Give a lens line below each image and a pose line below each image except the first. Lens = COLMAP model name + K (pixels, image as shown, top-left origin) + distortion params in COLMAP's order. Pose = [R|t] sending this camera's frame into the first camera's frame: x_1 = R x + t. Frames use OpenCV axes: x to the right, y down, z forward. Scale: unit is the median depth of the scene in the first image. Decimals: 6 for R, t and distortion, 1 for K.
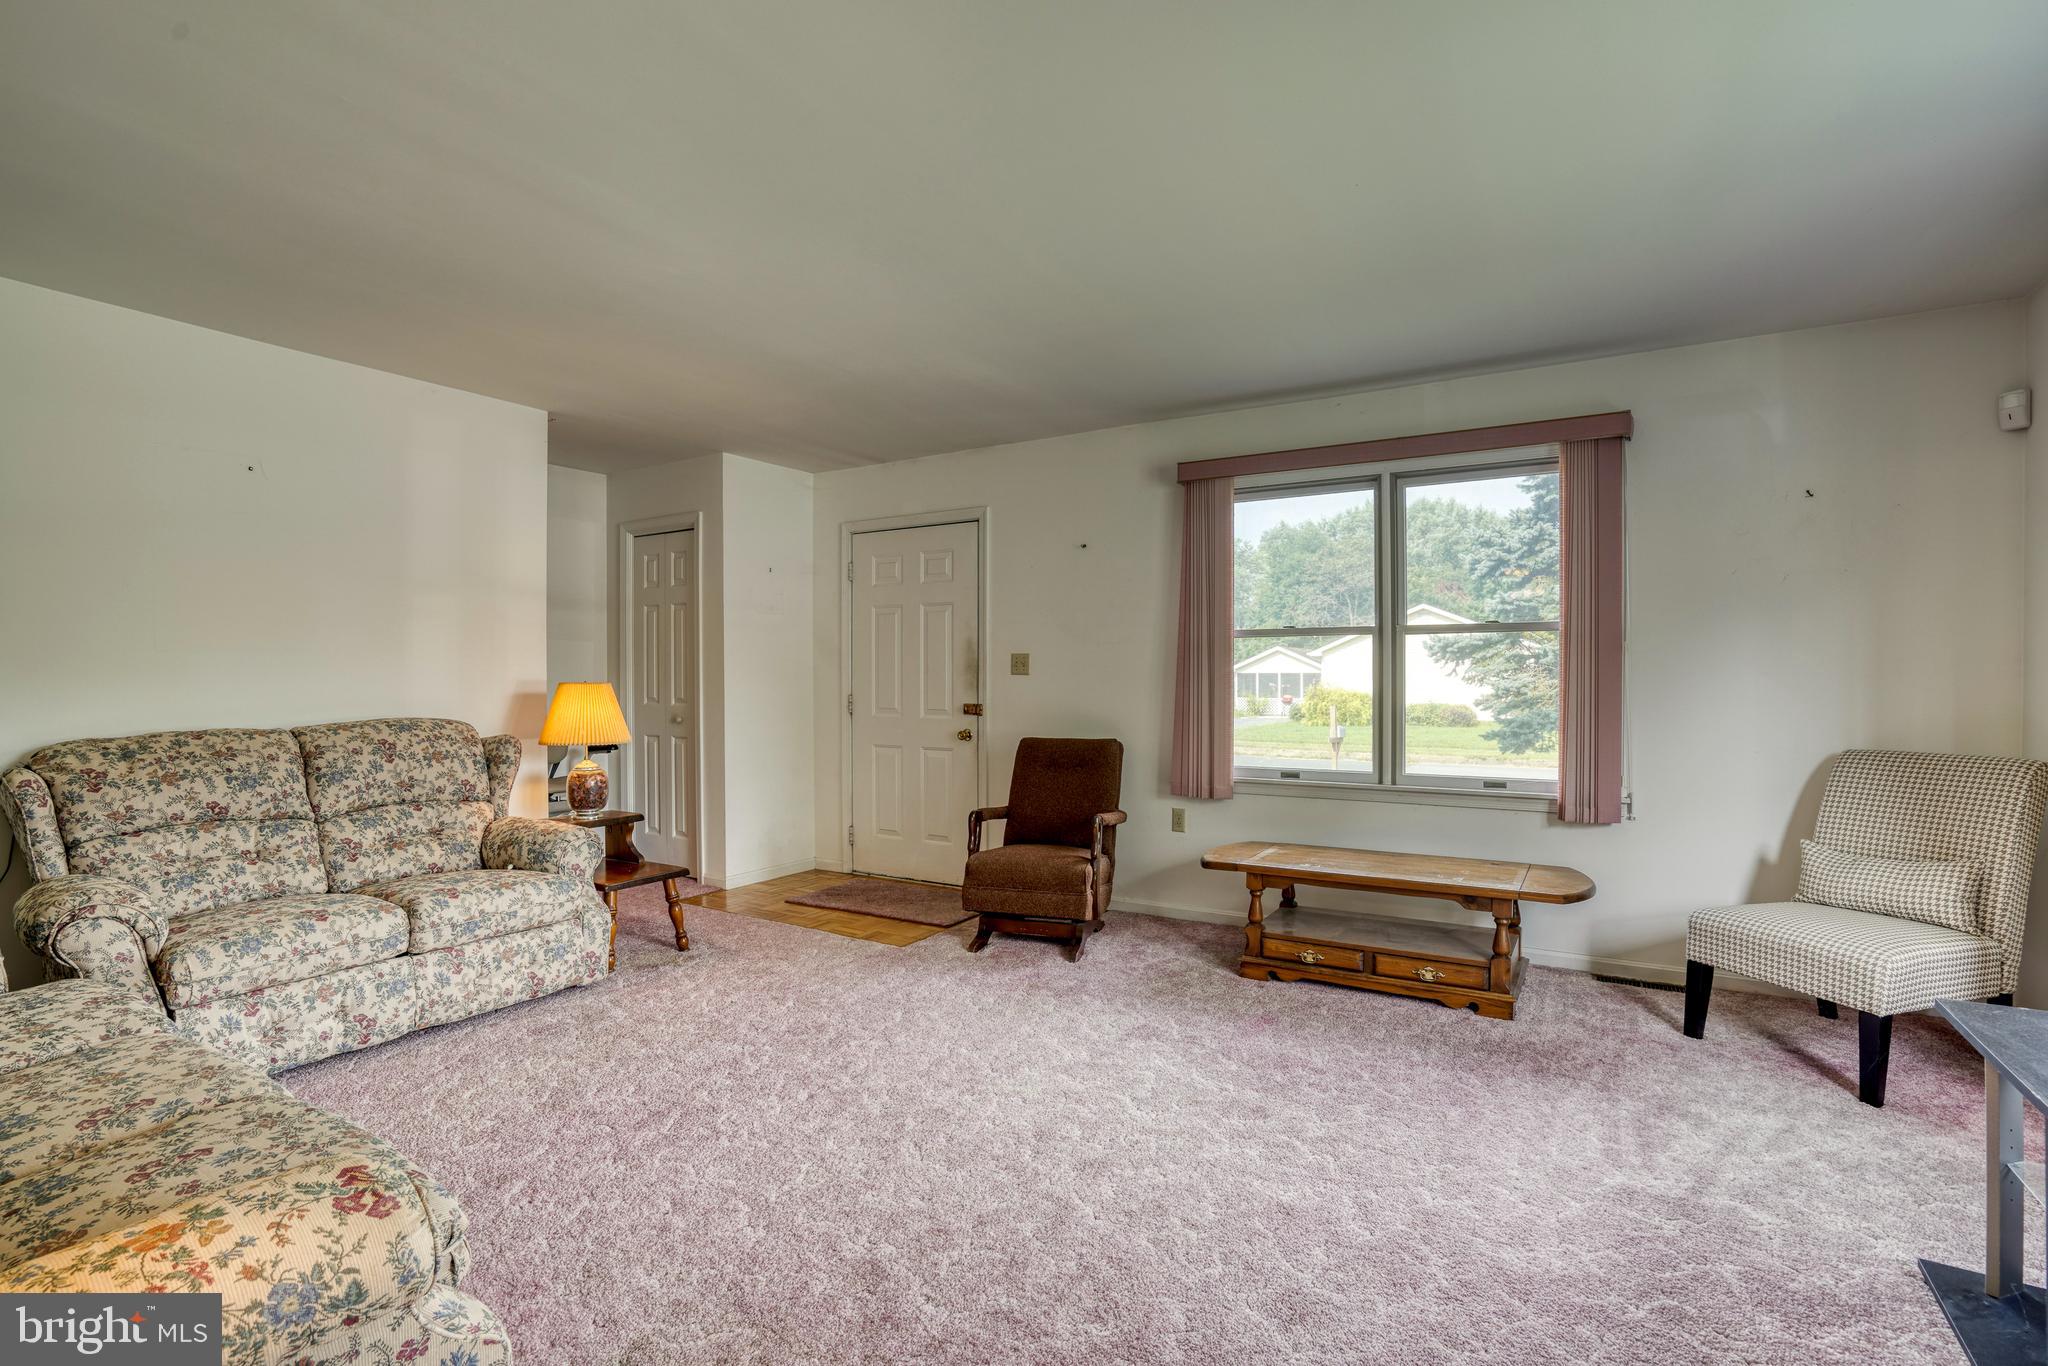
lens RADIAL K [[957.6, 0, 1007.9], [0, 957.6, 683.4], [0, 0, 1]] dist [-0.053851, 0.019984]
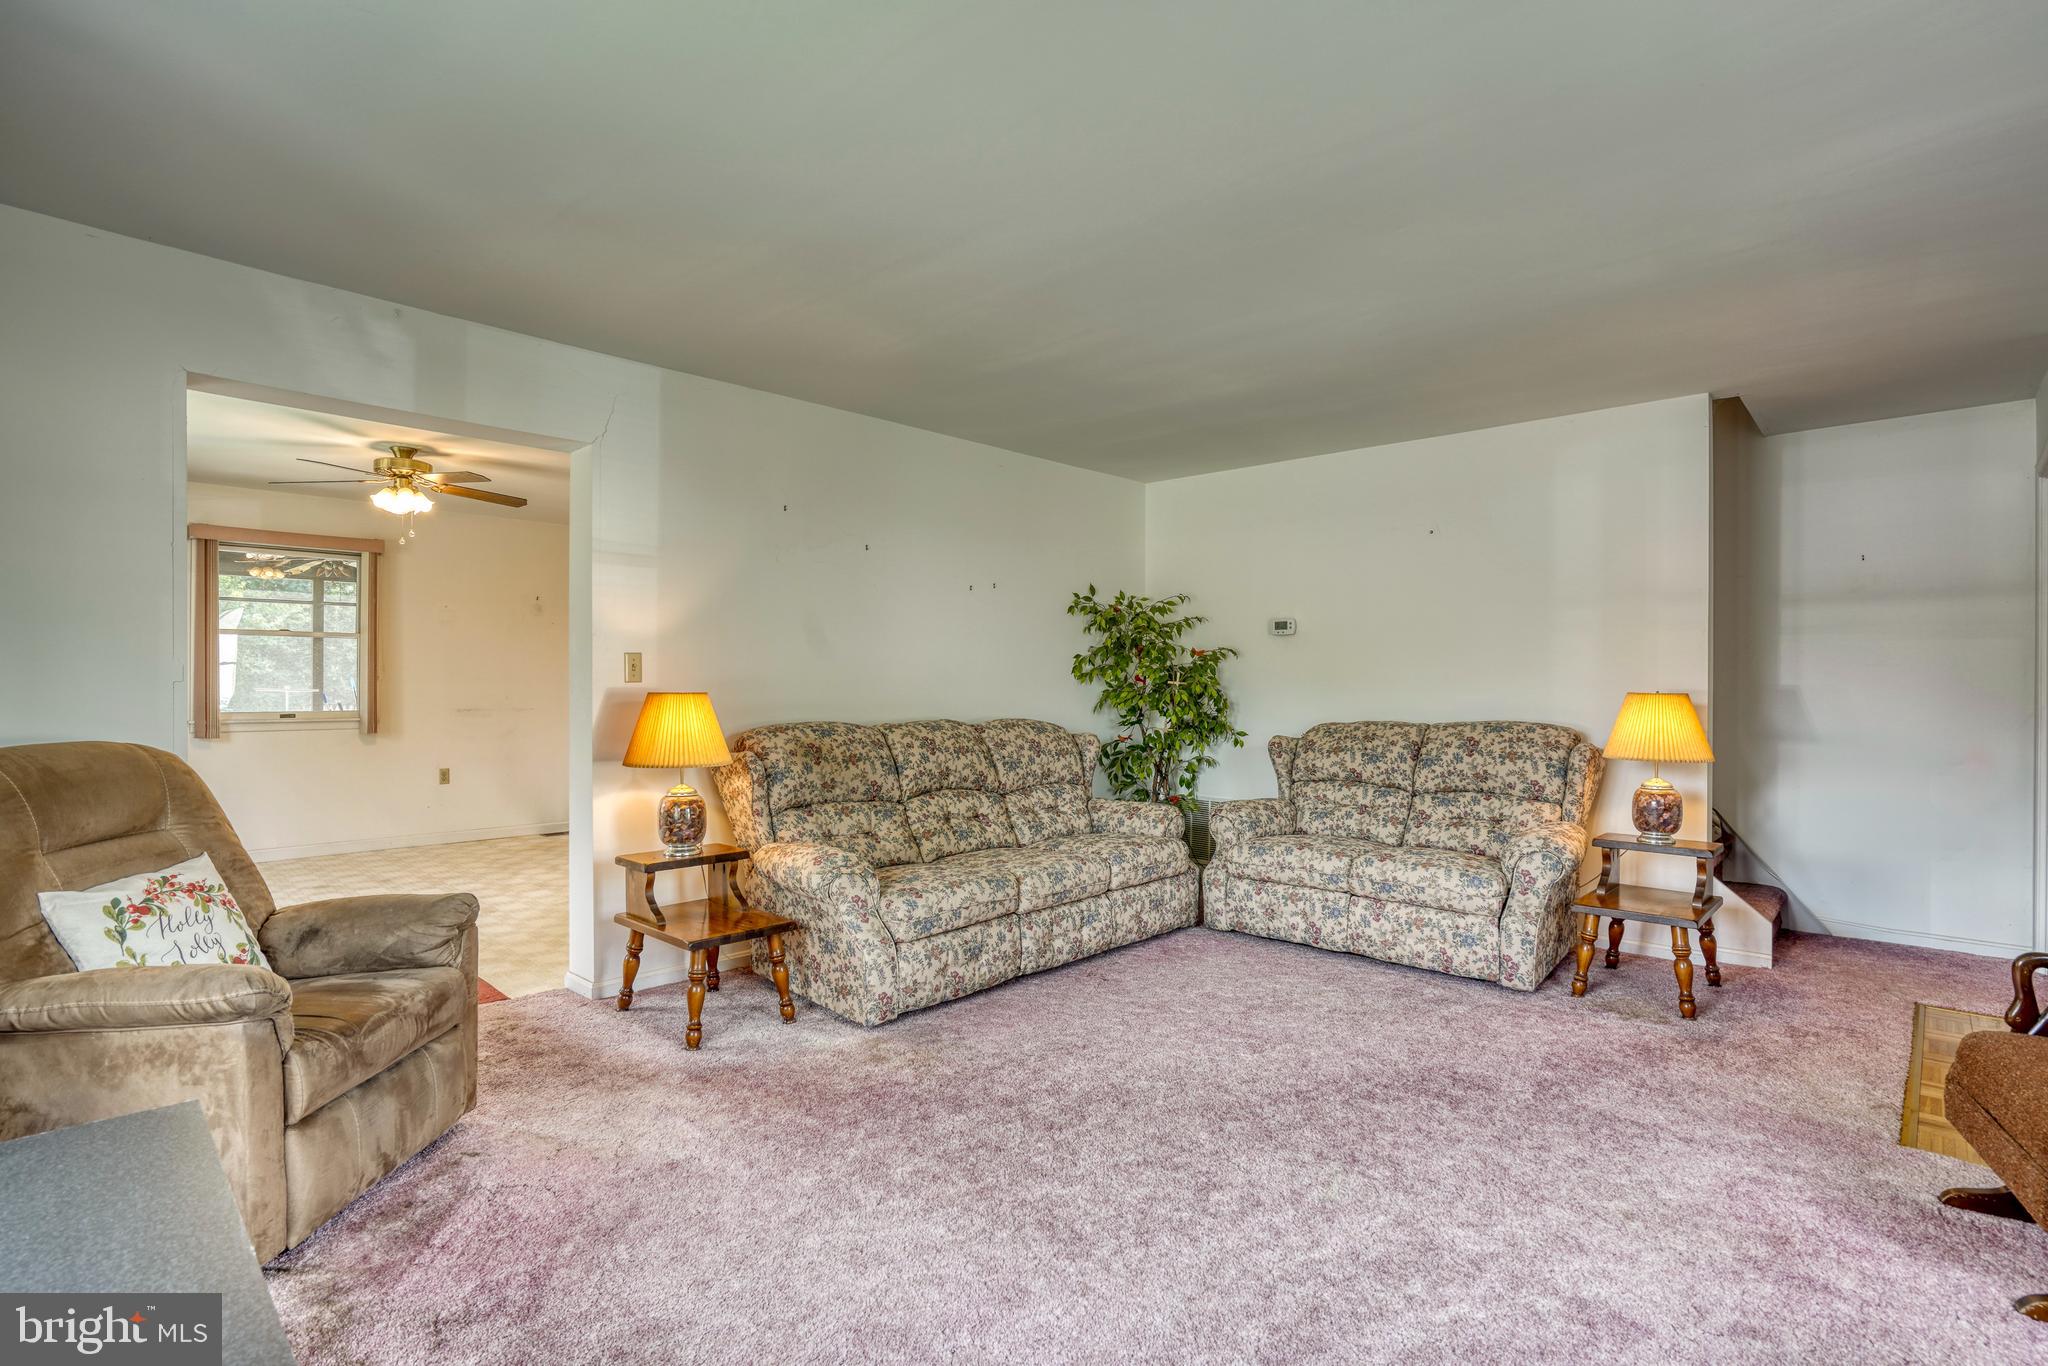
lens RADIAL K [[957.6, 0, 1024.4], [0, 957.6, 682.0], [0, 0, 1]] dist [-0.053851, 0.019984]
pose [[-0.187638, 0.000113, -0.982238, 0.712245], [-0.011637, 0.999930, 0.002338, -0.008334], [0.982169, 0.011869, -0.187623, 0.731532]]
